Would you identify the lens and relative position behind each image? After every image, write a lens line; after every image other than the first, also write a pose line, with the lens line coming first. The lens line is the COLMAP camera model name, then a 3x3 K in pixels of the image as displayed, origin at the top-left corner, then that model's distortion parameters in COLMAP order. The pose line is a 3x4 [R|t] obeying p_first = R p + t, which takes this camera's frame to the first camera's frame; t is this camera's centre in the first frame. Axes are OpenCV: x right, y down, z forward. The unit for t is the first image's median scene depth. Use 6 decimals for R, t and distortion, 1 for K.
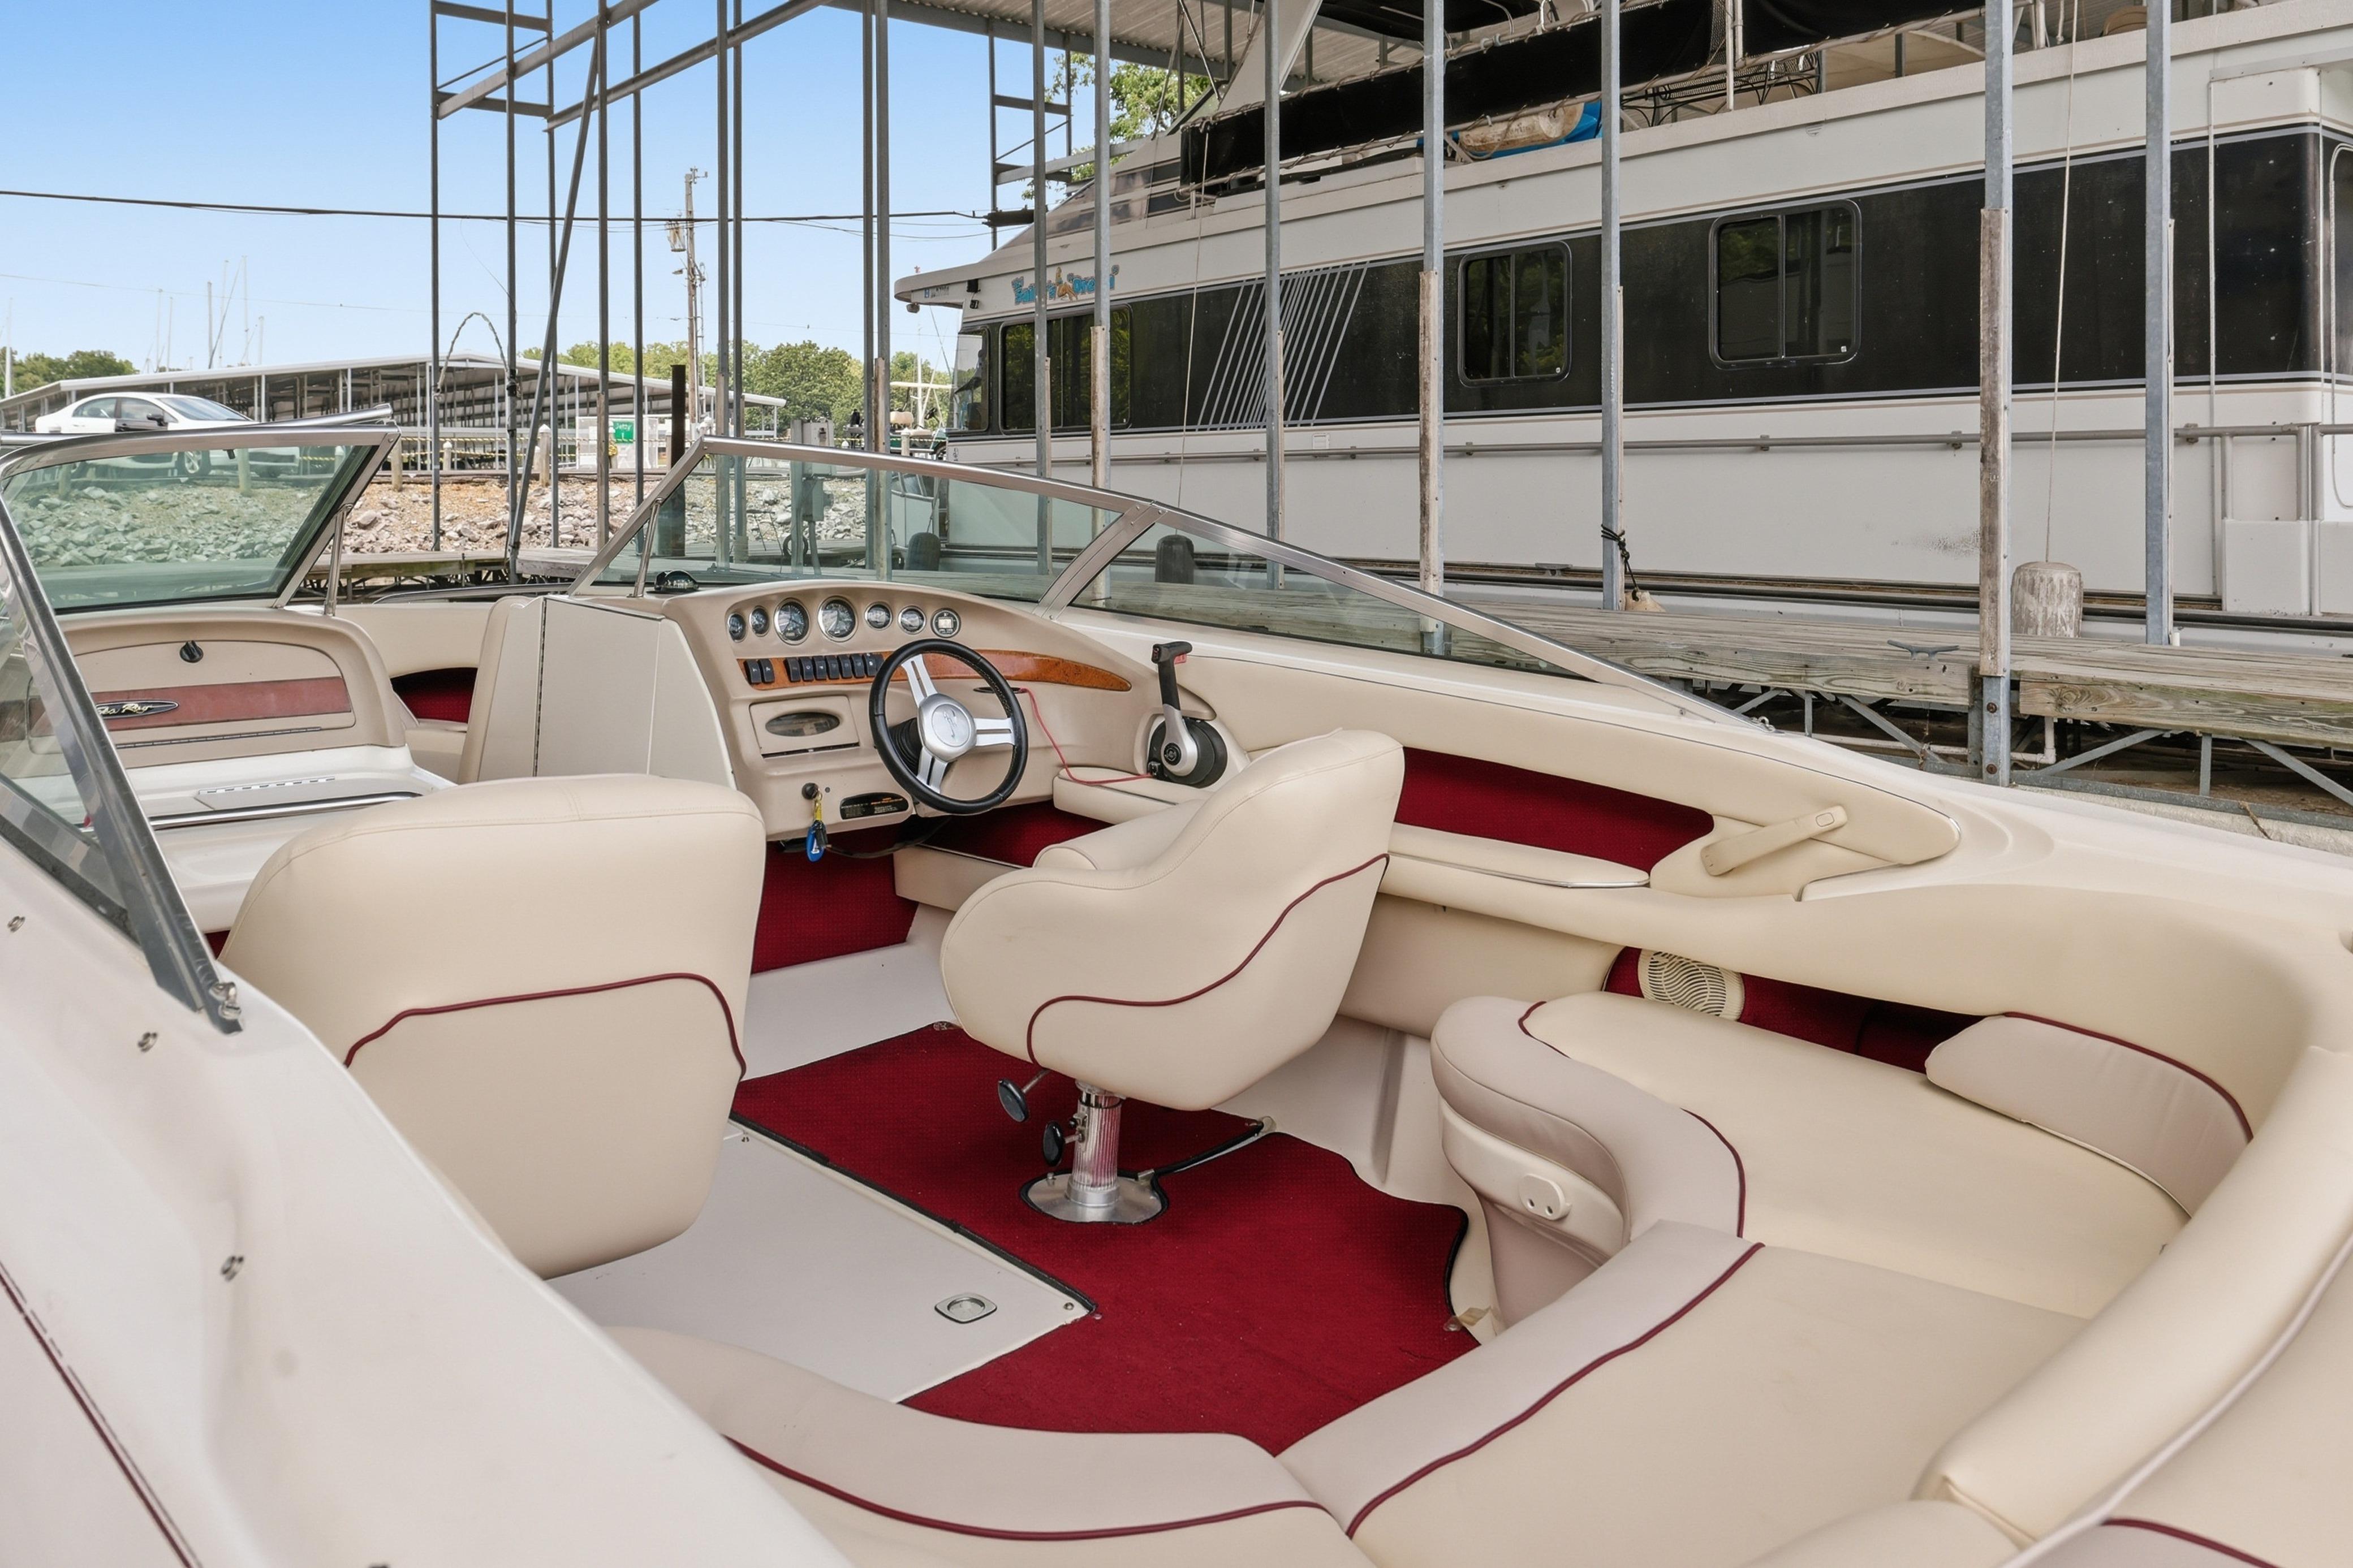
lens RADIAL K [[1657.6, 0, 1087.8], [0, 1657.6, 551.2], [0, 0, 1]] dist [0.016871, -0.018038]
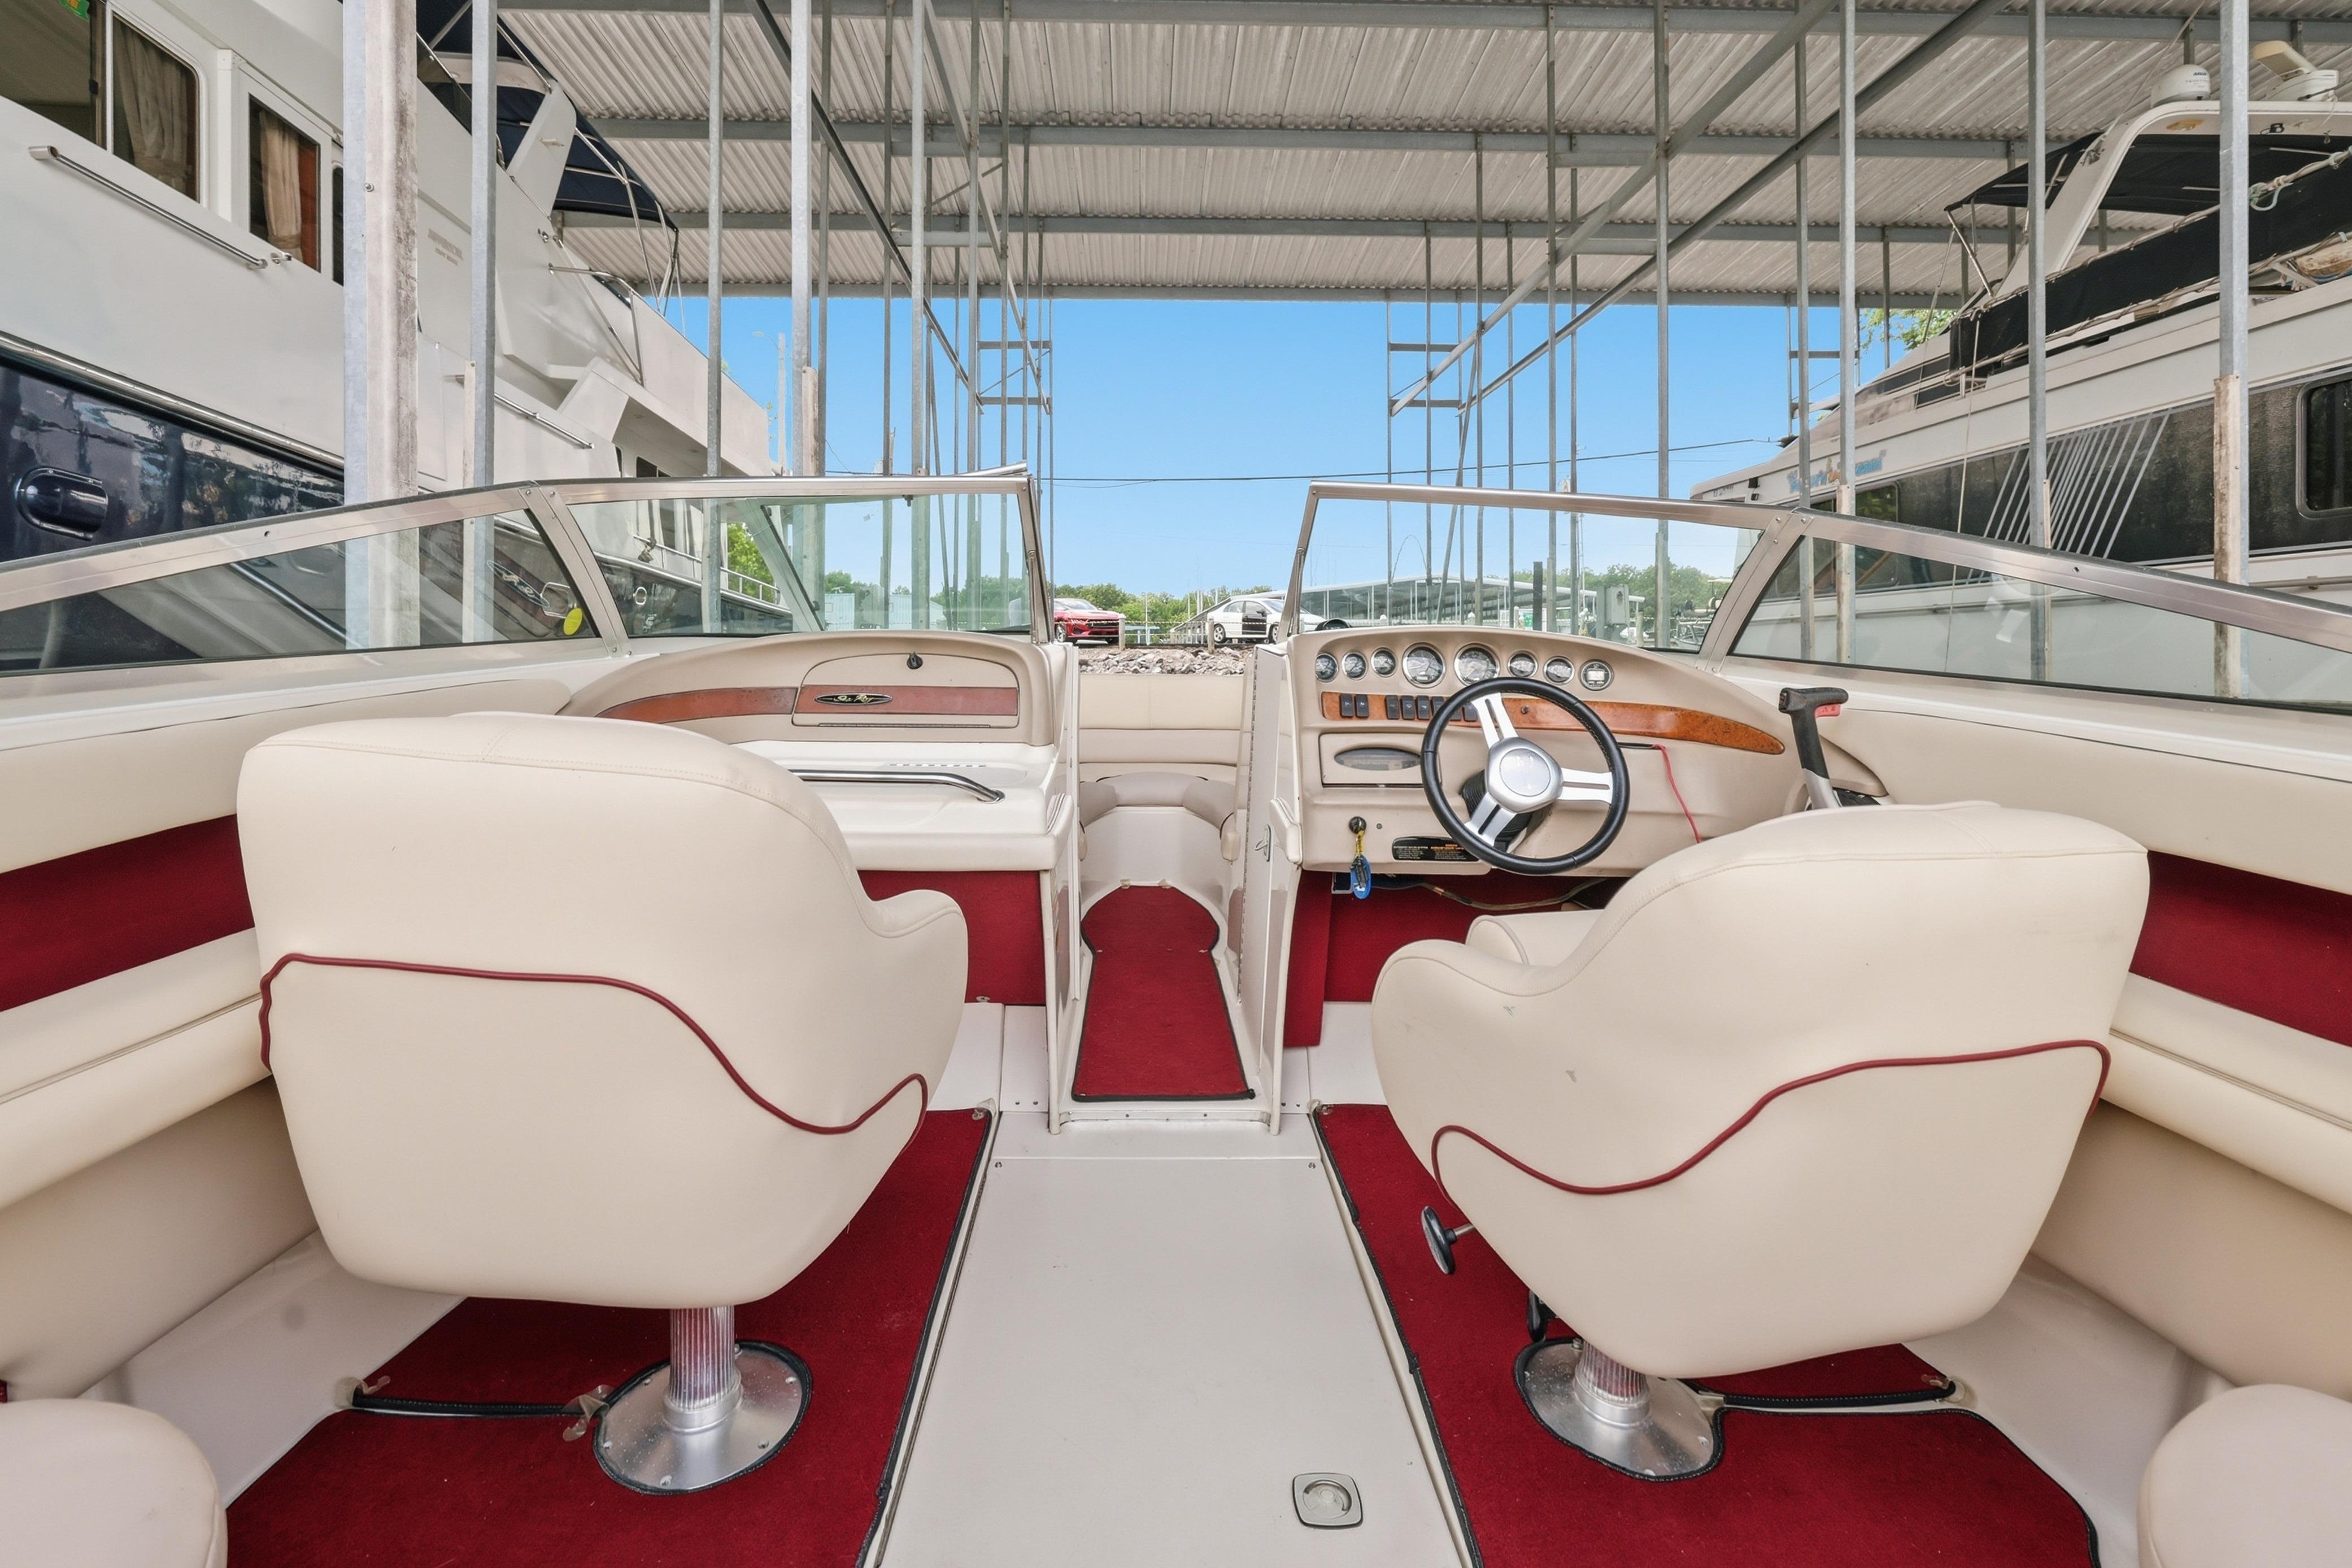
lens RADIAL K [[1061.3, 0, 1170.9], [0, 1061.3, 642.2], [0, 0, 1]] dist [-0.001184, 0.001410]
pose [[0.746423, -0.000181, -0.665472, 0.154999], [-0.029560, 0.999004, -0.033429, 0.059328], [0.664815, 0.044624, 0.745674, 0.440816]]
